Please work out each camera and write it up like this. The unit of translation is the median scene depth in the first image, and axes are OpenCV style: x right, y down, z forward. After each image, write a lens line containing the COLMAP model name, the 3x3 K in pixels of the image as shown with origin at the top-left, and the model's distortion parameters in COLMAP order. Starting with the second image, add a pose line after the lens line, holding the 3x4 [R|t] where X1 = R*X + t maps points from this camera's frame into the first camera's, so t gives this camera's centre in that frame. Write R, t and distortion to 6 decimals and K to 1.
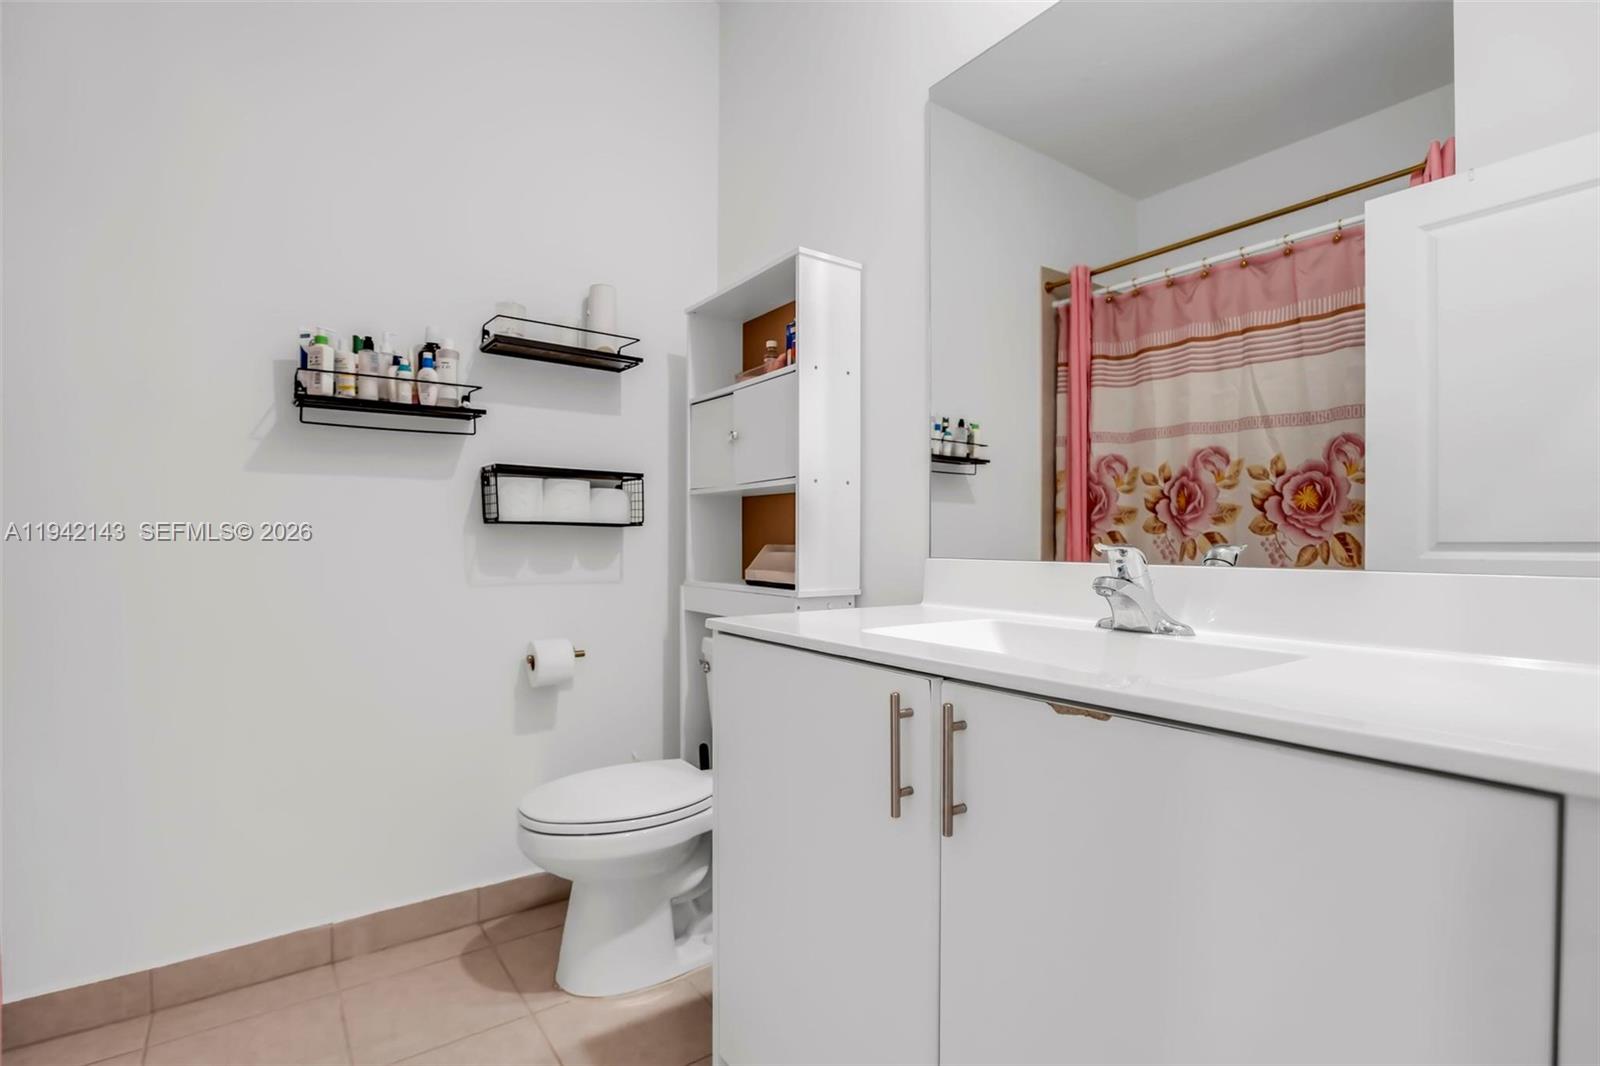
lens RADIAL K [[762.1, 0, 804.9], [0, 762.1, 542.5], [0, 0, 1]] dist [-0.002882, -0.000113]
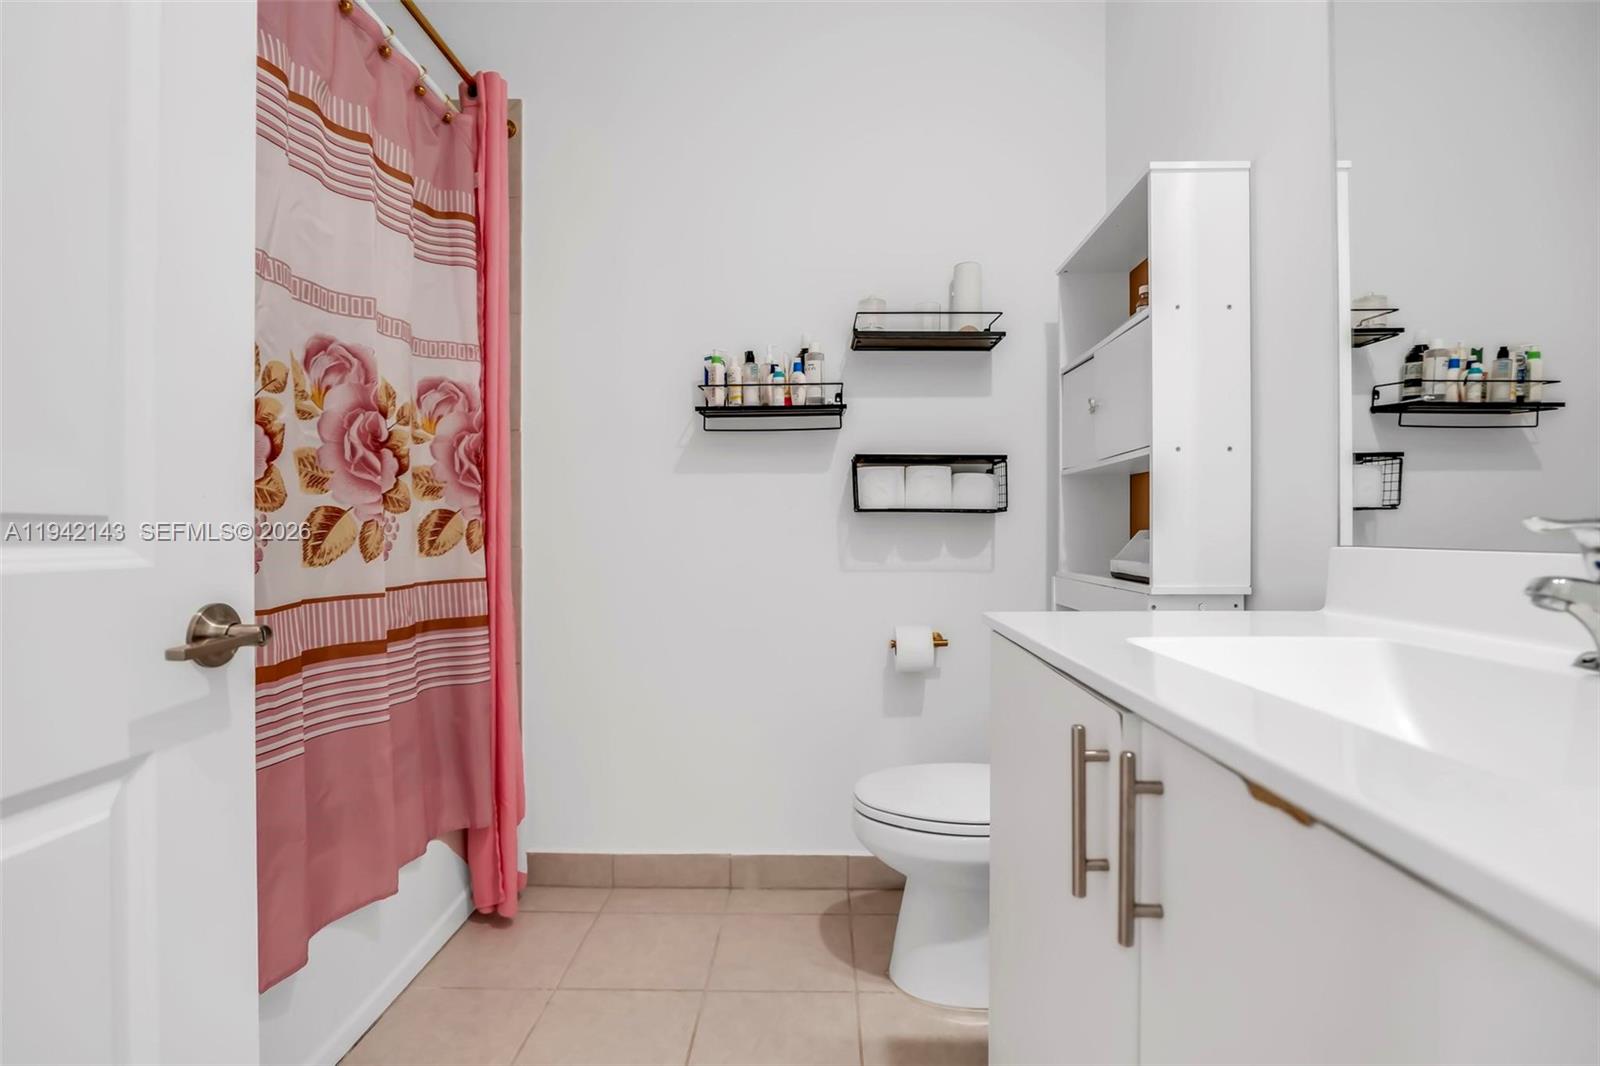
lens RADIAL K [[756.9, 0, 805.8], [0, 756.9, 528.5], [0, 0, 1]] dist [-0.015866, 0.000838]
pose [[0.797646, -0.008529, -0.603065, 0.172361], [0.004465, 0.999956, -0.008236, 0.006924], [0.603109, 0.003876, 0.797649, 0.134053]]
